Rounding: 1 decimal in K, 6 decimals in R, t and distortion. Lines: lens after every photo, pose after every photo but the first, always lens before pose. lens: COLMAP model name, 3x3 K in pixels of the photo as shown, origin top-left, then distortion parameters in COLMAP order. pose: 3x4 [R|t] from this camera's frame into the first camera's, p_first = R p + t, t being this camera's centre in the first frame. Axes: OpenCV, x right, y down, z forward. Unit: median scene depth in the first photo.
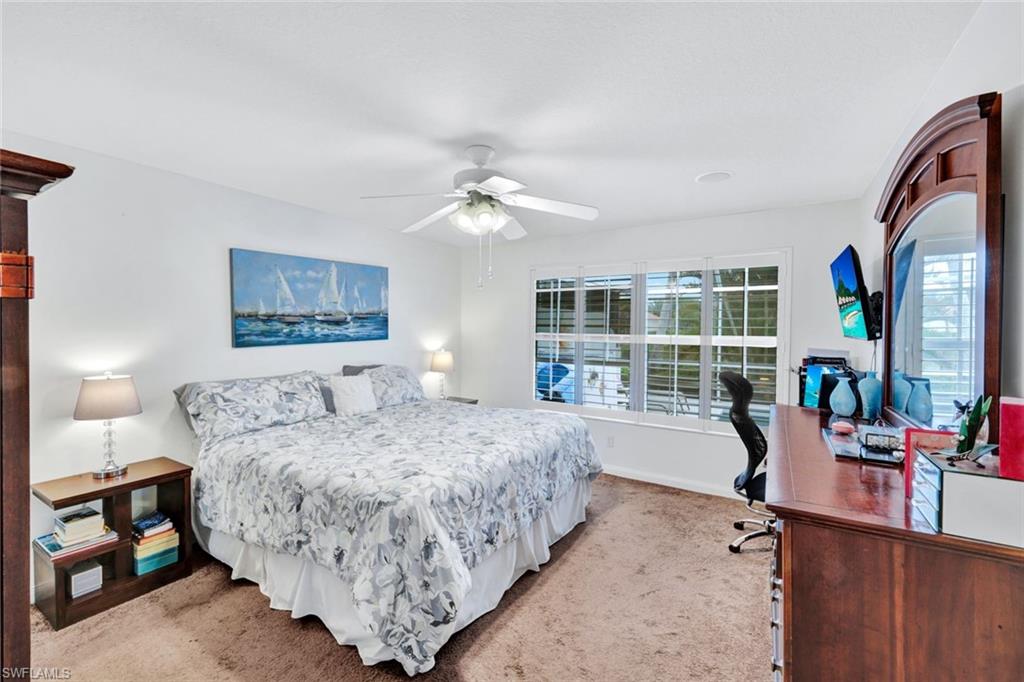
lens RADIAL K [[430.0, 0, 512.0], [0, 430.0, 341.0], [0, 0, 1]] dist [0.000637, 0.000037]
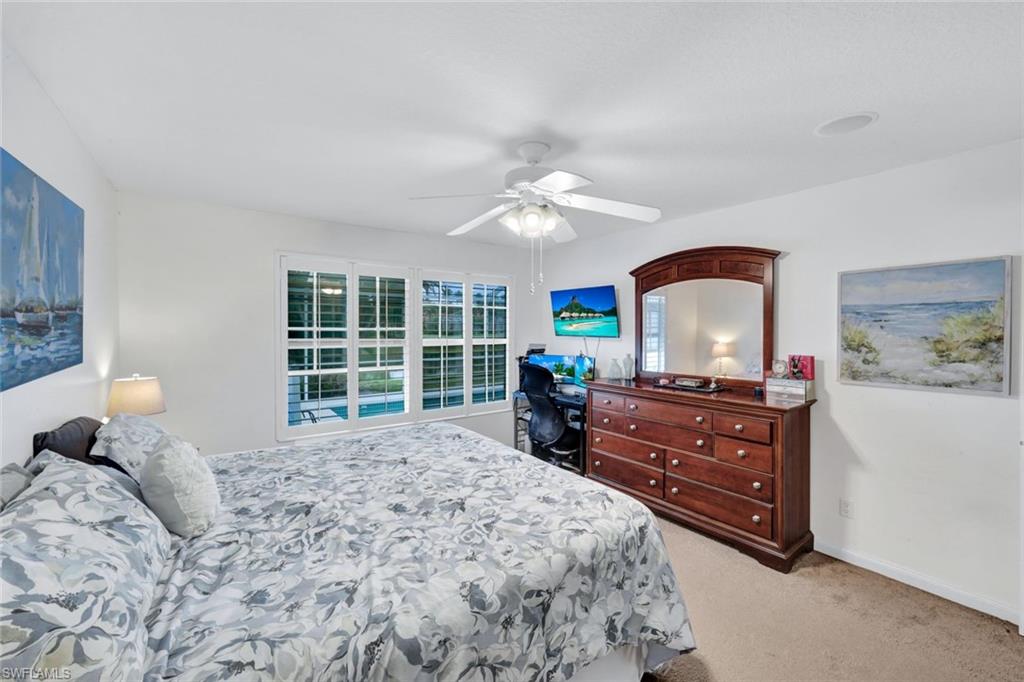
lens RADIAL K [[411.0, 0, 512.2], [0, 411.0, 337.3], [0, 0, 1]] dist [-0.001416, -0.000074]
pose [[0.375363, -0.029157, 0.926419, -0.932872], [0.032641, 0.999301, 0.018226, -0.044696], [-0.926303, 0.023397, 0.376052, 0.705468]]
